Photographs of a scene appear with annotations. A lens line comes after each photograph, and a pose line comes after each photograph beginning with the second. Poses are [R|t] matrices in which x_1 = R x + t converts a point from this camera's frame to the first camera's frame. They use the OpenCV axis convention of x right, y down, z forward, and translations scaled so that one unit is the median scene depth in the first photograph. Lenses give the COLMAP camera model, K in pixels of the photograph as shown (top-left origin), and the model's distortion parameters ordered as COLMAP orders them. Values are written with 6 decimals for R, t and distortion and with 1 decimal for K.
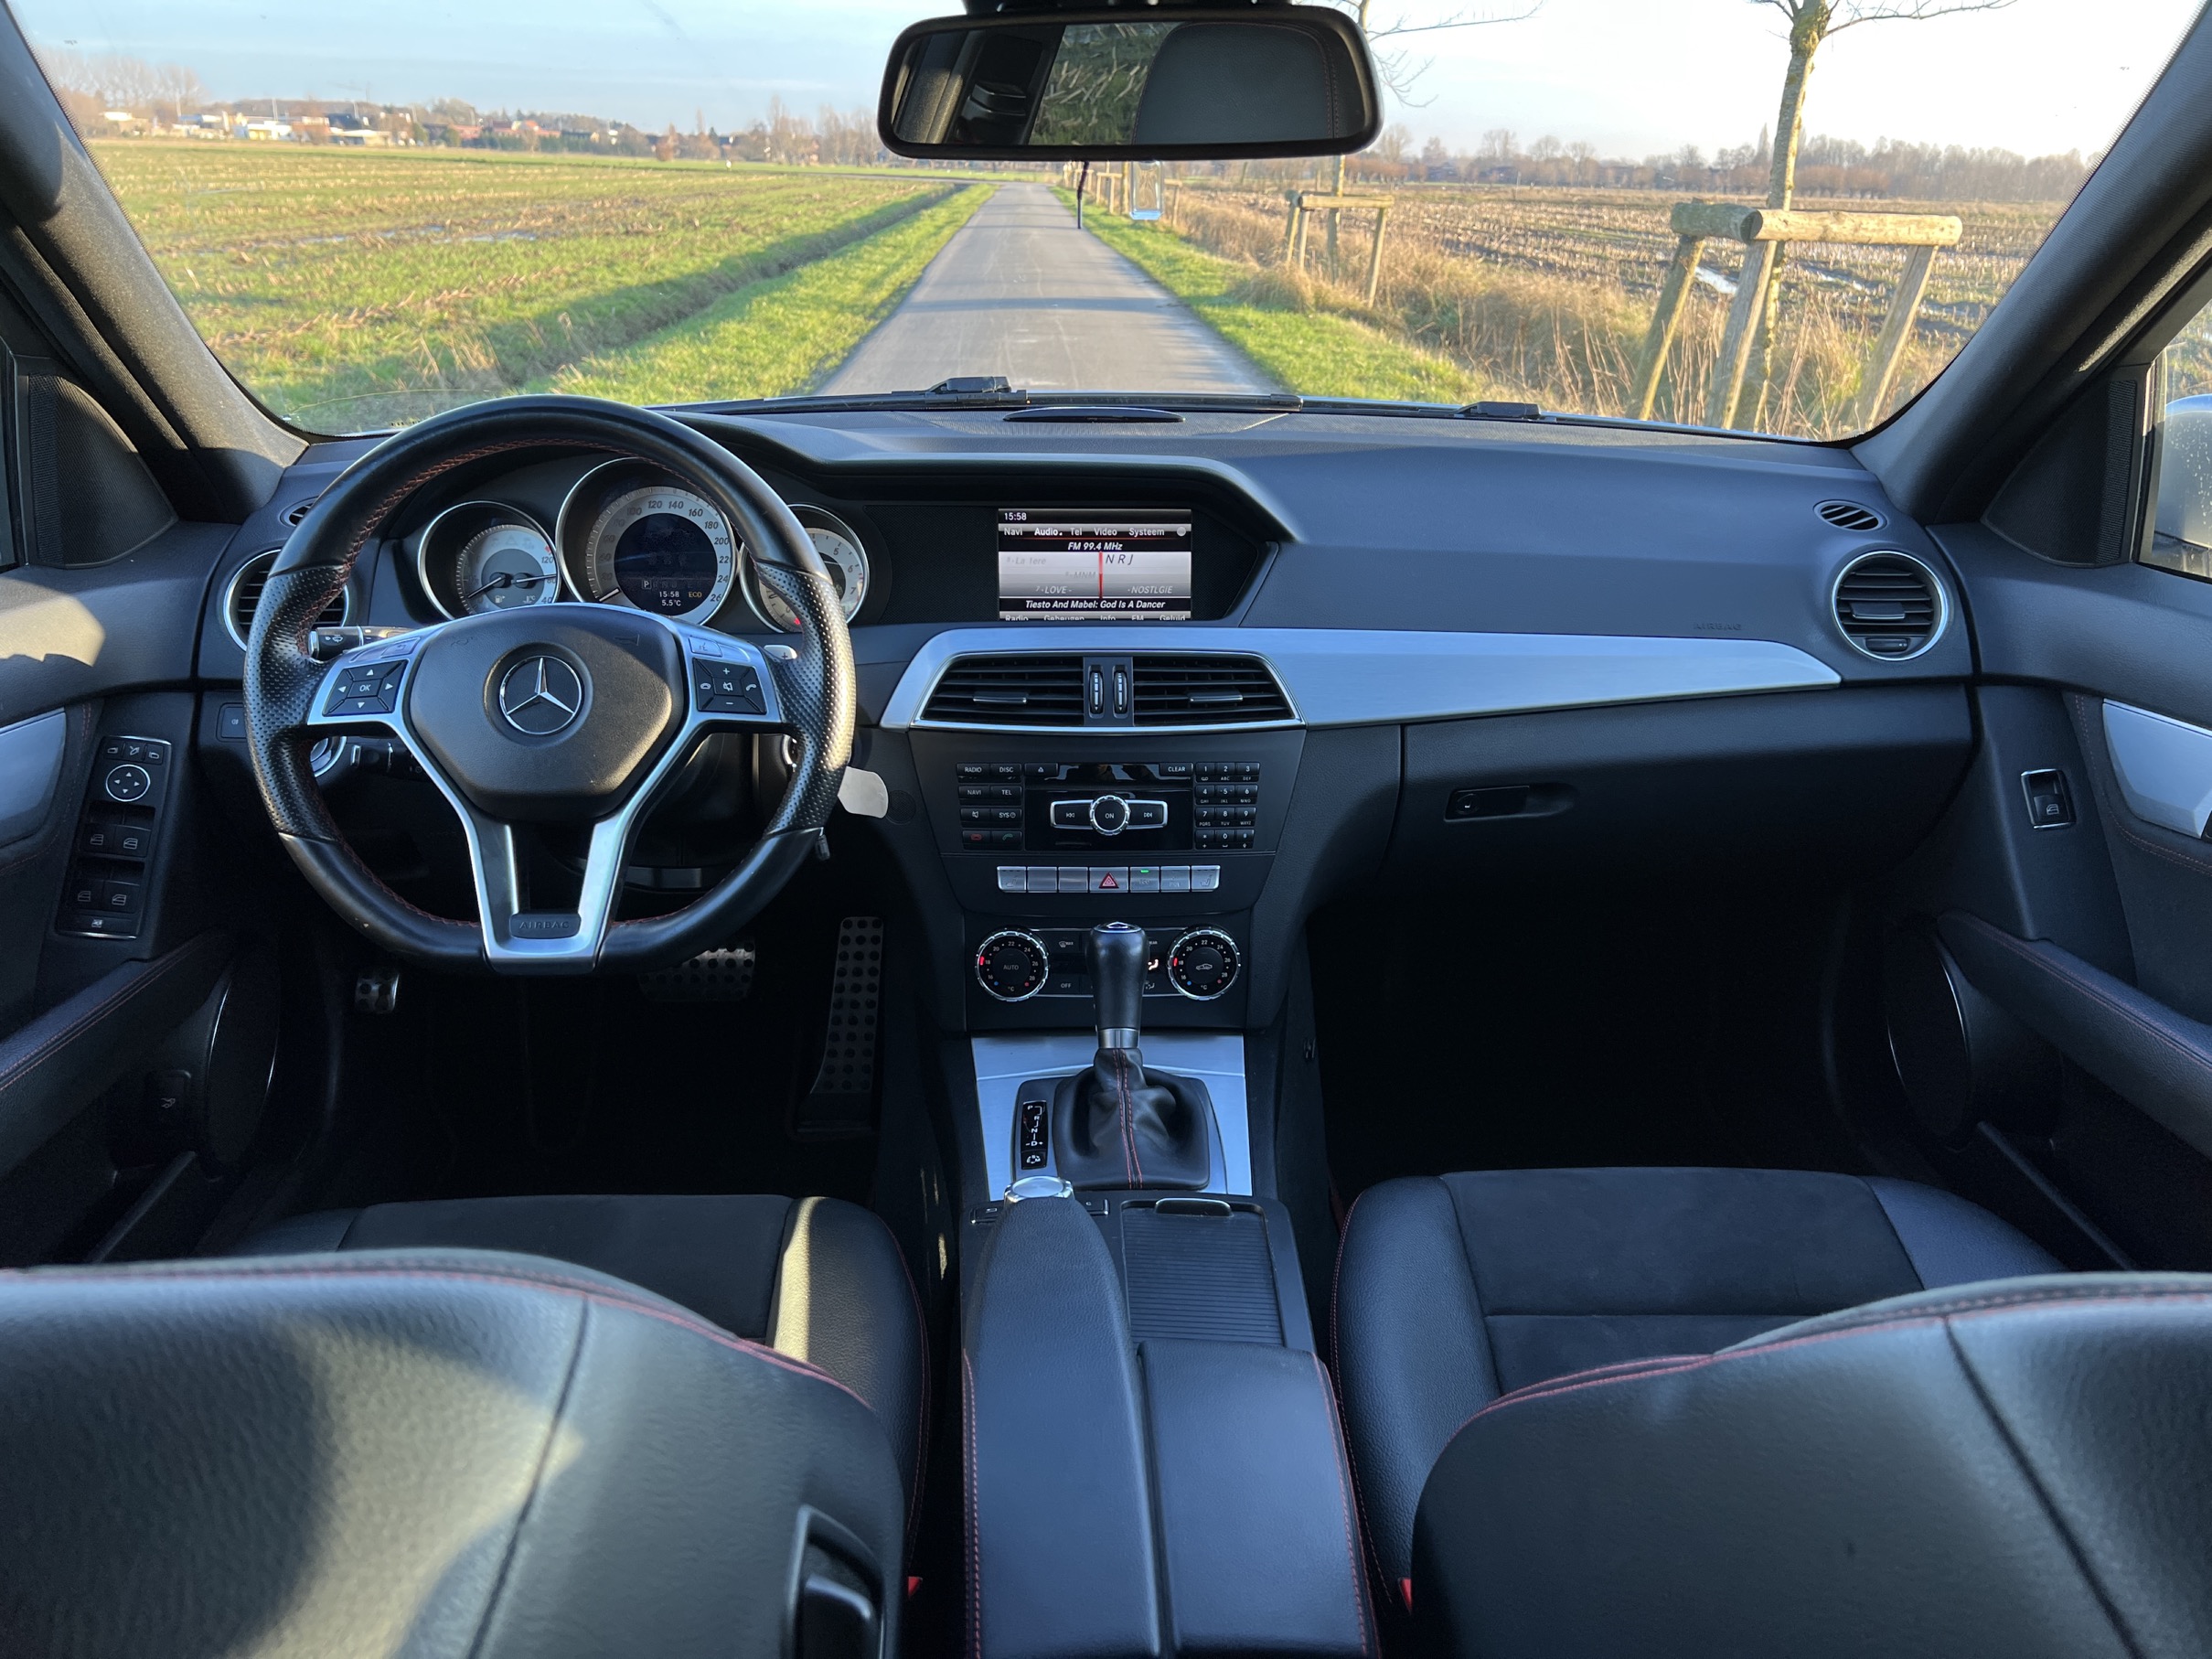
lens RADIAL K [[1677.4, 0, 1118.1], [0, 1677.4, 842.5], [0, 0, 1]] dist [0.047466, -0.047589]
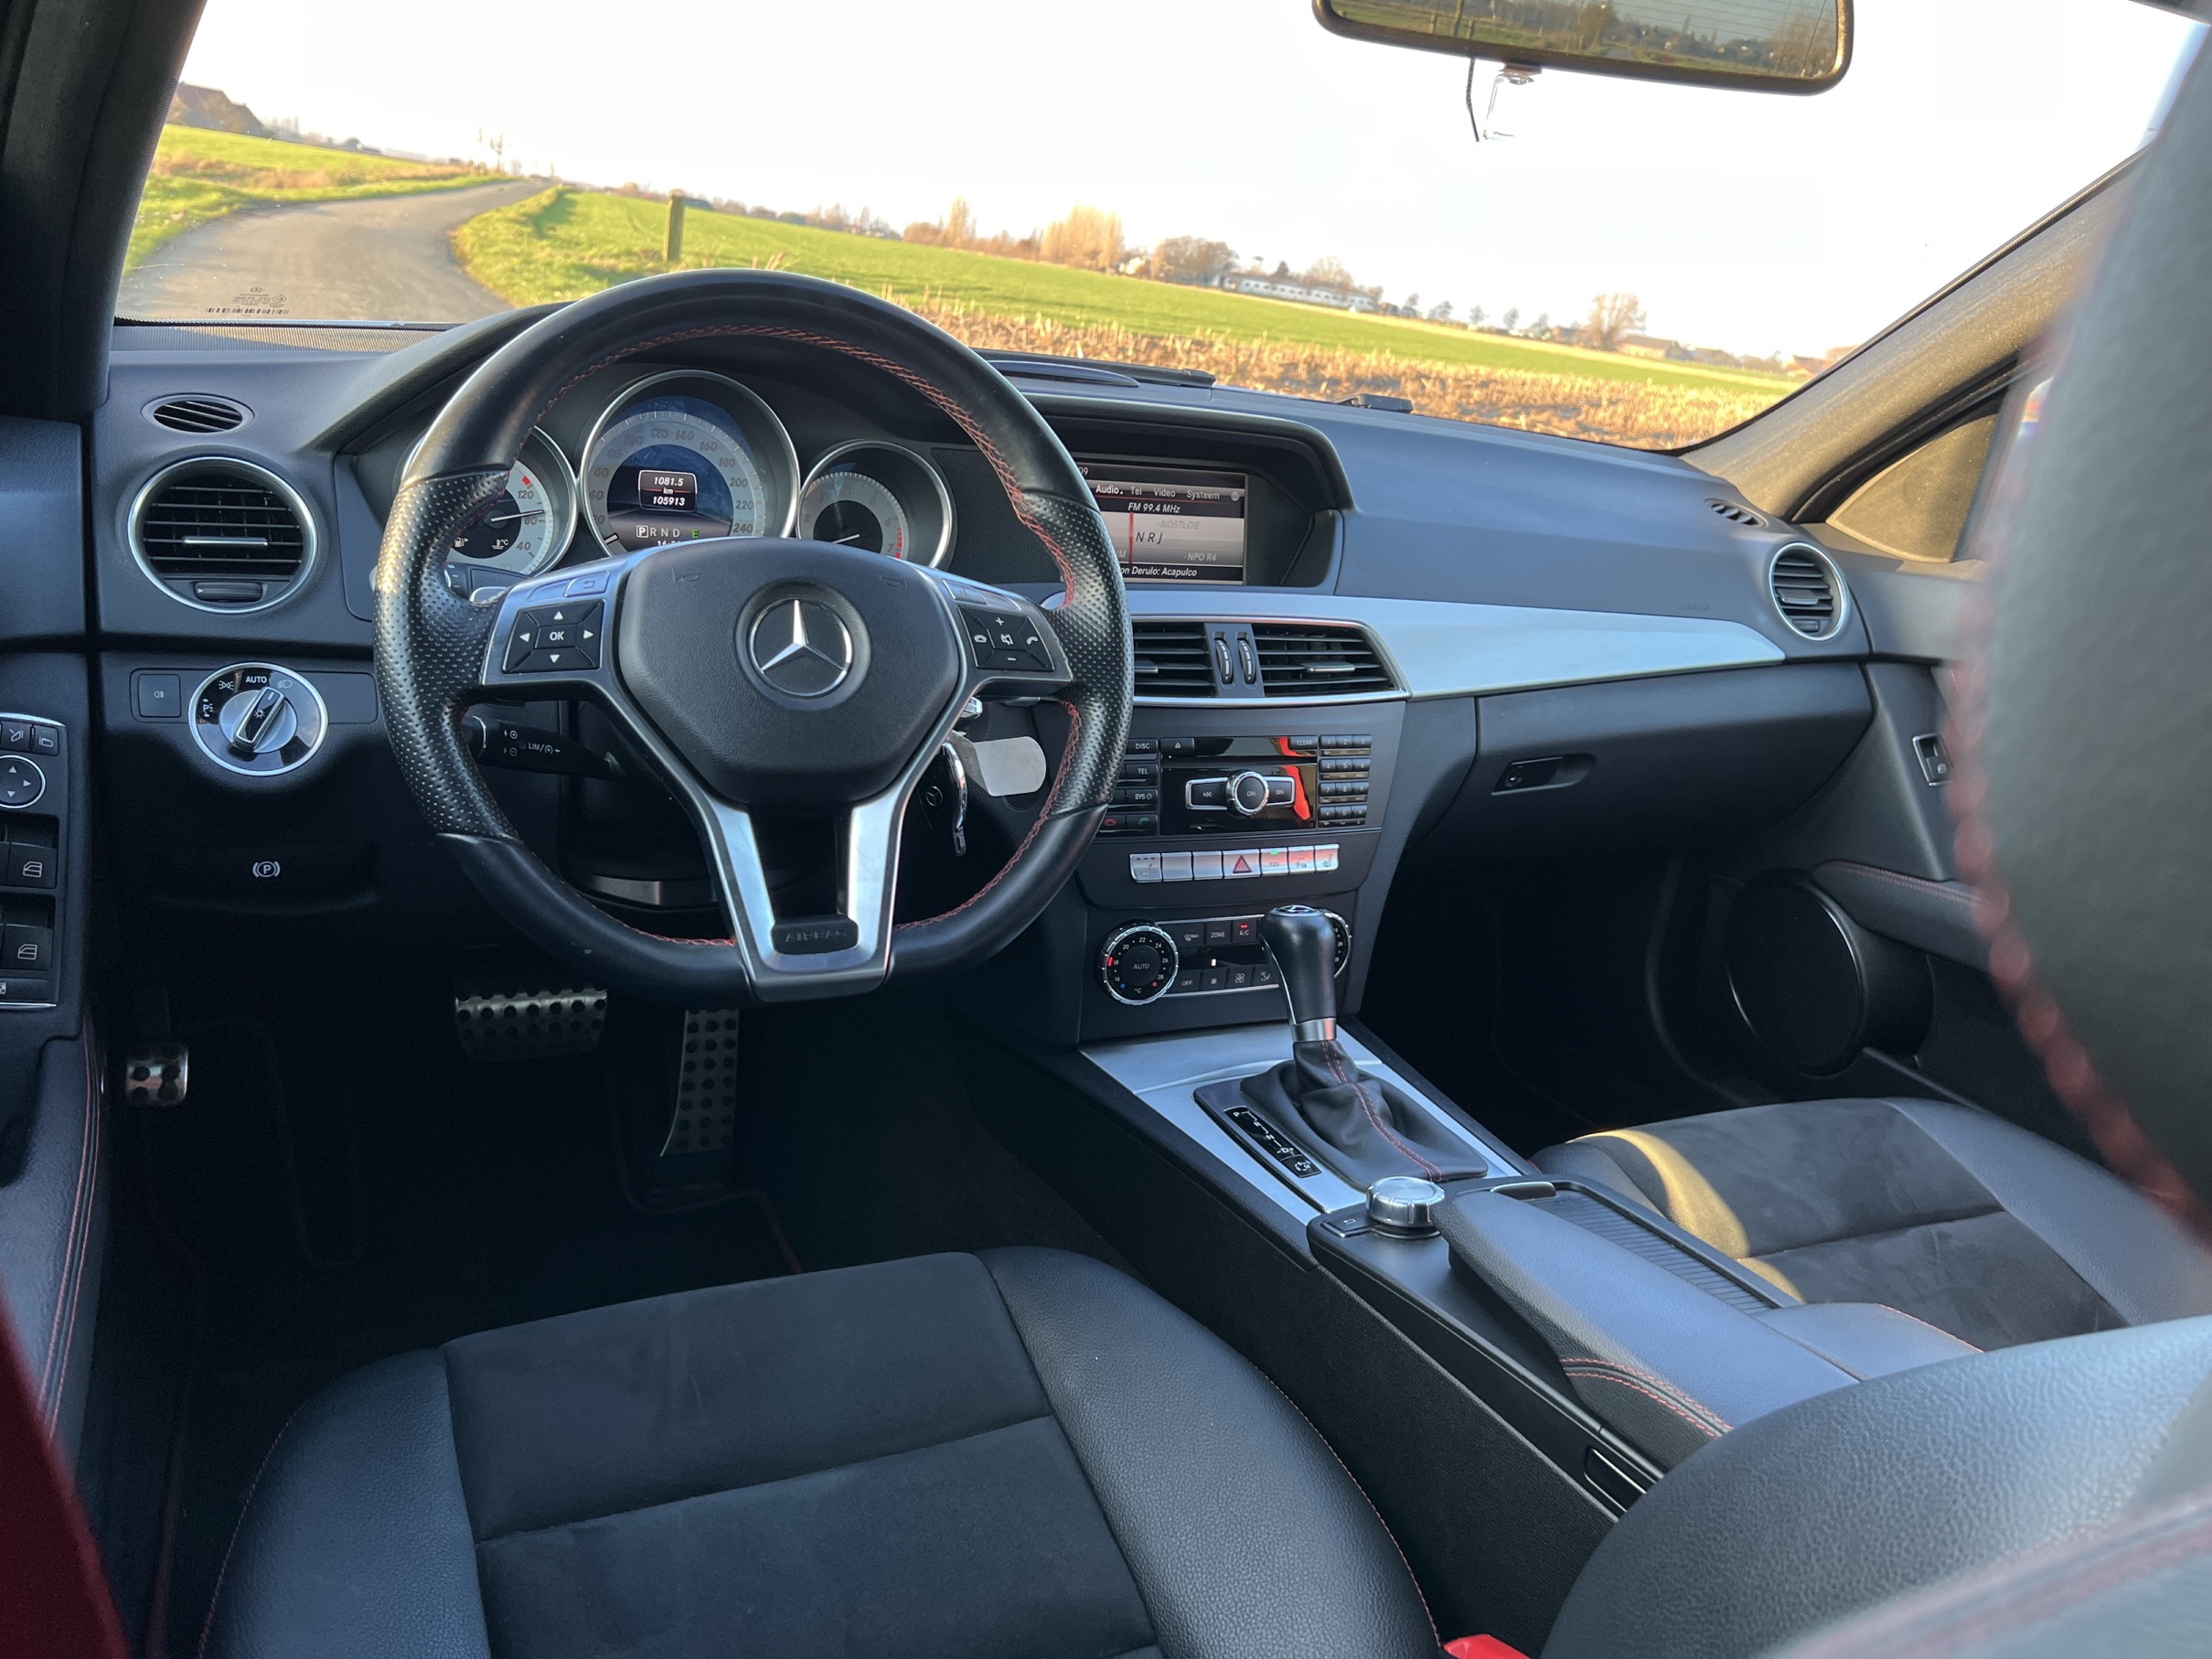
lens RADIAL K [[1677.4, 0, 1105.3], [0, 1677.4, 834.9], [0, 0, 1]] dist [0.047466, -0.047589]
pose [[0.910373, -0.036606, 0.412167, -0.453814], [0.047166, 0.998767, -0.015475, 0.017076], [-0.411093, 0.033528, 0.910977, 0.188258]]
